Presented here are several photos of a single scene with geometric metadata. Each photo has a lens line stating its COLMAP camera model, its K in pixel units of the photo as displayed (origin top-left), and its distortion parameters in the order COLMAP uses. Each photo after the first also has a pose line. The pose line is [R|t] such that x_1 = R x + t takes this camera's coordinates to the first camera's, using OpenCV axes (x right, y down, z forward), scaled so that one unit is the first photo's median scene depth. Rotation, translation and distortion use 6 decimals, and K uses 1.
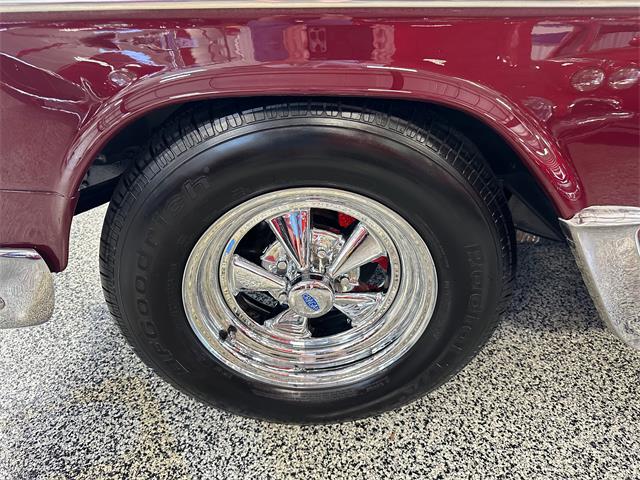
lens RADIAL K [[453.4, 0, 326.1], [0, 453.4, 226.2], [0, 0, 1]] dist [0.025163, -0.027642]
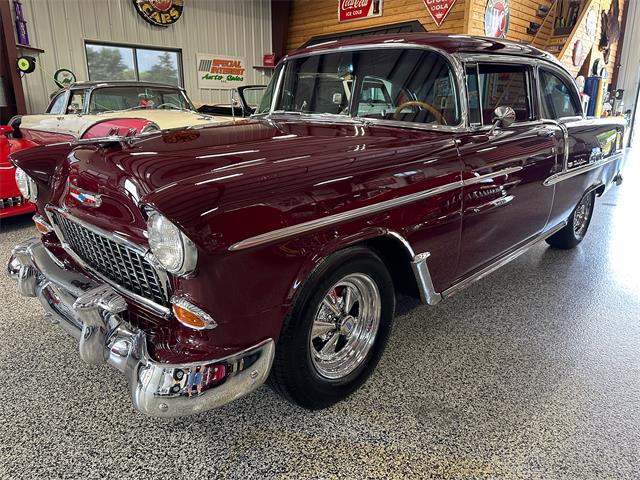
lens RADIAL K [[453.4, 0, 320.2], [0, 453.4, 237.7], [0, 0, 1]] dist [0.025163, -0.027642]
pose [[0.714471, -0.217606, 0.664965, -1.437335], [0.363029, 0.927759, -0.086453, -0.095845], [-0.598115, 0.303169, 0.741854, -0.688284]]
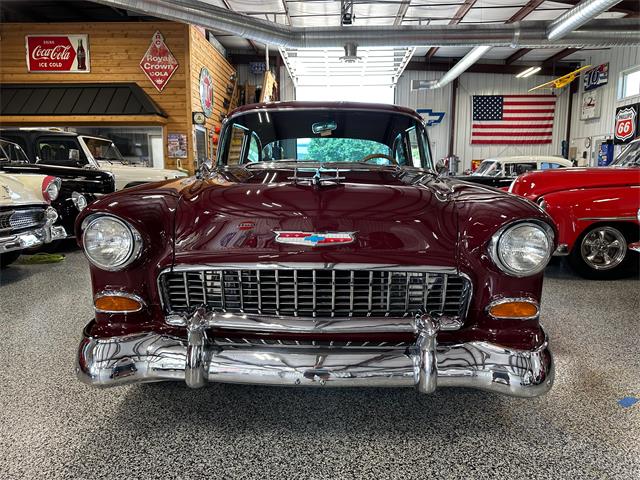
lens RADIAL K [[453.4, 0, 324.4], [0, 453.4, 240.7], [0, 0, 1]] dist [0.025163, -0.027642]
pose [[0.037602, -0.172516, 0.984289, -2.707765], [0.493930, 0.859460, 0.131768, -1.104152], [-0.868688, 0.481215, 0.117528, 1.271210]]
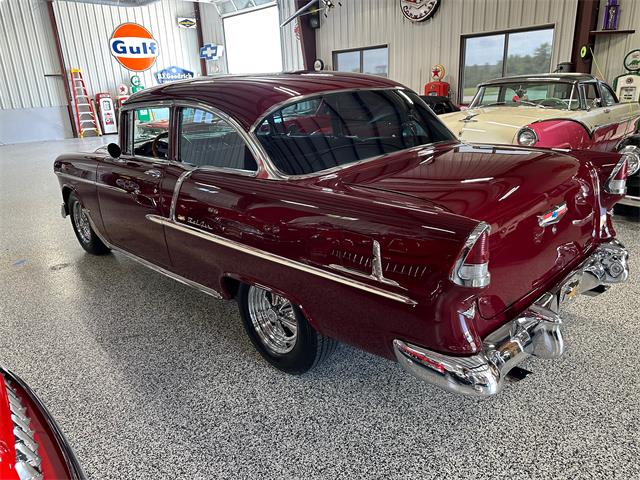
lens RADIAL K [[453.4, 0, 323.1], [0, 453.4, 237.1], [0, 0, 1]] dist [0.025163, -0.027642]
pose [[0.682611, 0.170526, -0.710607, 5.625068], [-0.305134, 0.950080, -0.065120, -0.190025], [0.664029, 0.261282, 0.700569, -0.905278]]
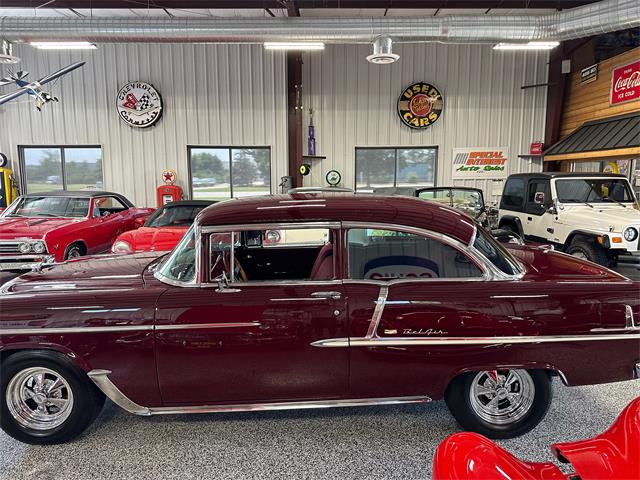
lens RADIAL K [[453.4, 0, 326.4], [0, 453.4, 238.7], [0, 0, 1]] dist [0.025163, -0.027642]
pose [[0.999548, -0.029650, -0.005040, 2.177339], [0.025619, 0.927166, -0.373773, 0.367938], [0.015755, 0.373475, 0.927506, -2.688575]]
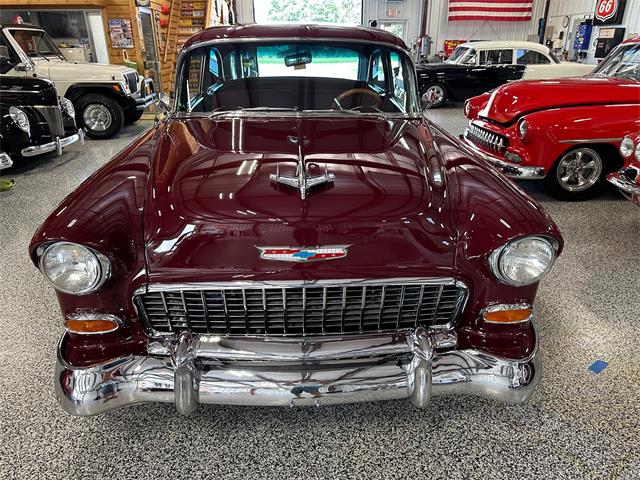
lens RADIAL K [[453.4, 0, 320.9], [0, 453.4, 238.3], [0, 0, 1]] dist [0.025163, -0.027642]
pose [[-0.035074, -0.415219, 0.909045, -2.381126], [0.496174, 0.782346, 0.376492, -1.569364], [-0.867515, 0.464249, 0.178580, 1.124767]]
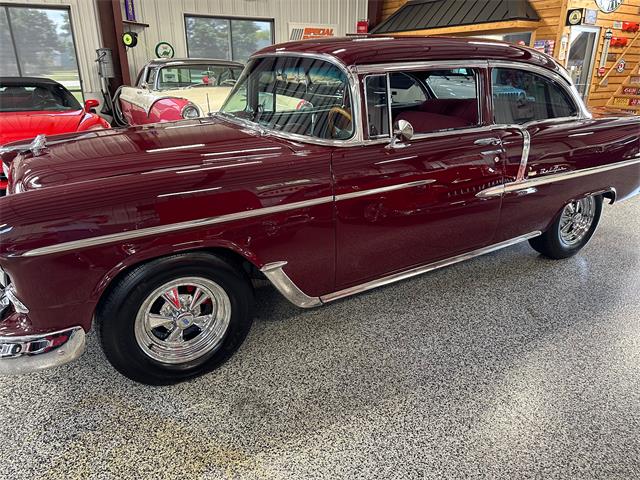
lens RADIAL K [[453.4, 0, 327.9], [0, 453.4, 238.8], [0, 0, 1]] dist [0.025163, -0.027642]
pose [[0.868587, -0.196123, 0.455074, -0.390324], [0.261508, 0.961472, -0.084768, 0.133974], [-0.420916, 0.192634, 0.886410, -1.652447]]
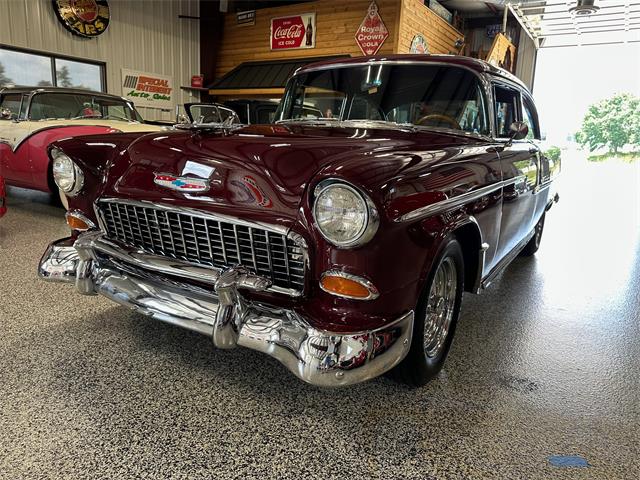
lens RADIAL K [[453.4, 0, 325.1], [0, 453.4, 240.8], [0, 0, 1]] dist [0.025163, -0.027642]
pose [[0.548409, -0.181087, 0.816367, -2.149007], [0.387409, 0.920197, -0.056131, -0.252492], [-0.741054, 0.347051, 0.574799, -0.068485]]
